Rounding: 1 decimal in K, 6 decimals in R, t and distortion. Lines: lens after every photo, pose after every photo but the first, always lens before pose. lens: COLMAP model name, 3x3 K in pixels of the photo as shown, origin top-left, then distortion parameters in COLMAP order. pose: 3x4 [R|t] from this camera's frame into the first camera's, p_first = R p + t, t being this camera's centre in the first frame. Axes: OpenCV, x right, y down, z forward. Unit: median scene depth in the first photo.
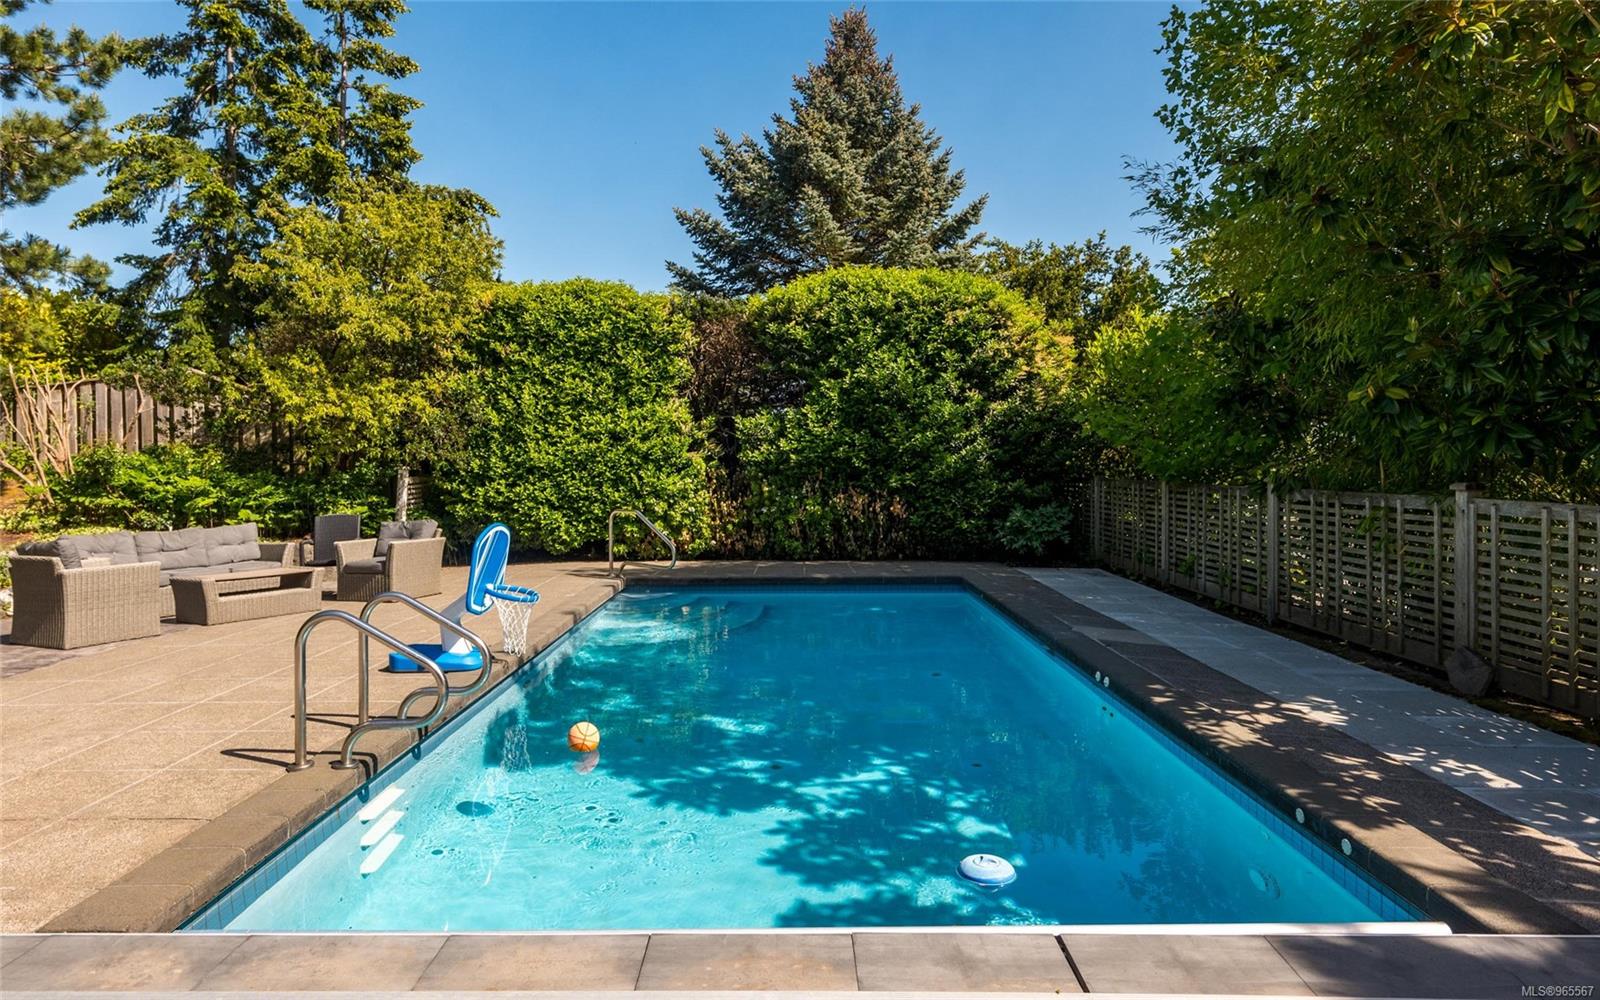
lens RADIAL K [[927.6, 0, 769.8], [0, 927.6, 472.5], [0, 0, 1]] dist [0.001056, -0.000247]
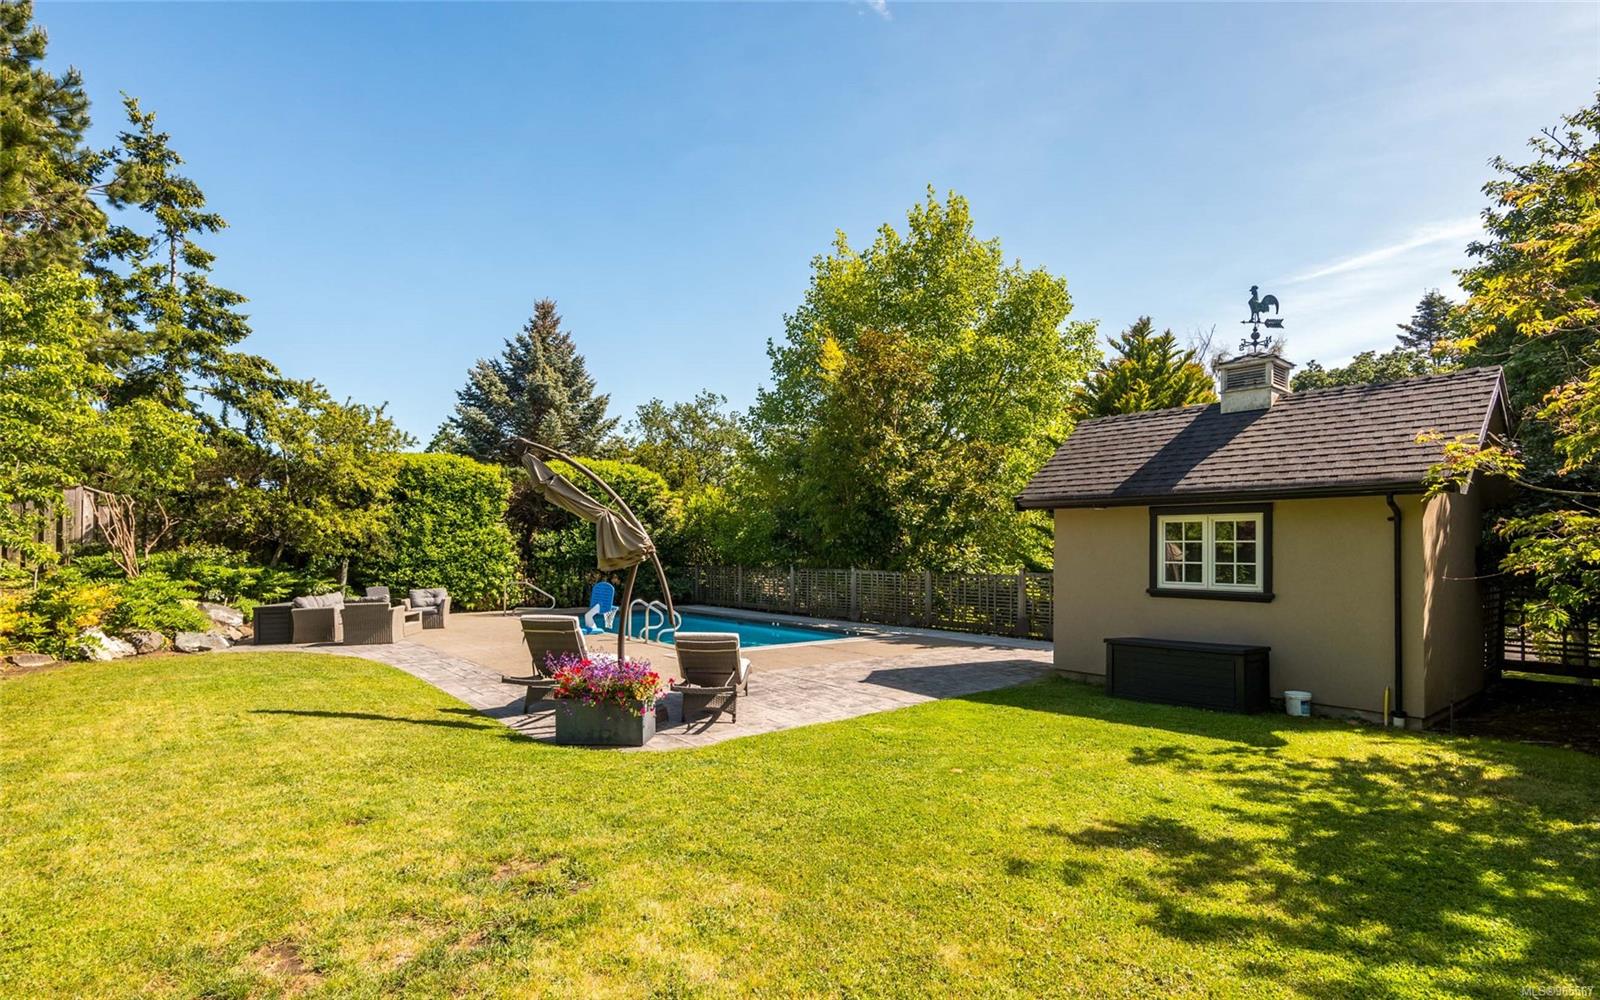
lens RADIAL K [[778.4, 0, 785.5], [0, 778.4, 532.2], [0, 0, 1]] dist [-0.016780, -0.000271]
pose [[0.775881, 0.020364, 0.630550, -0.656695], [0.001655, 0.999410, -0.034312, -0.007411], [-0.630877, 0.027665, 0.775389, -0.575323]]
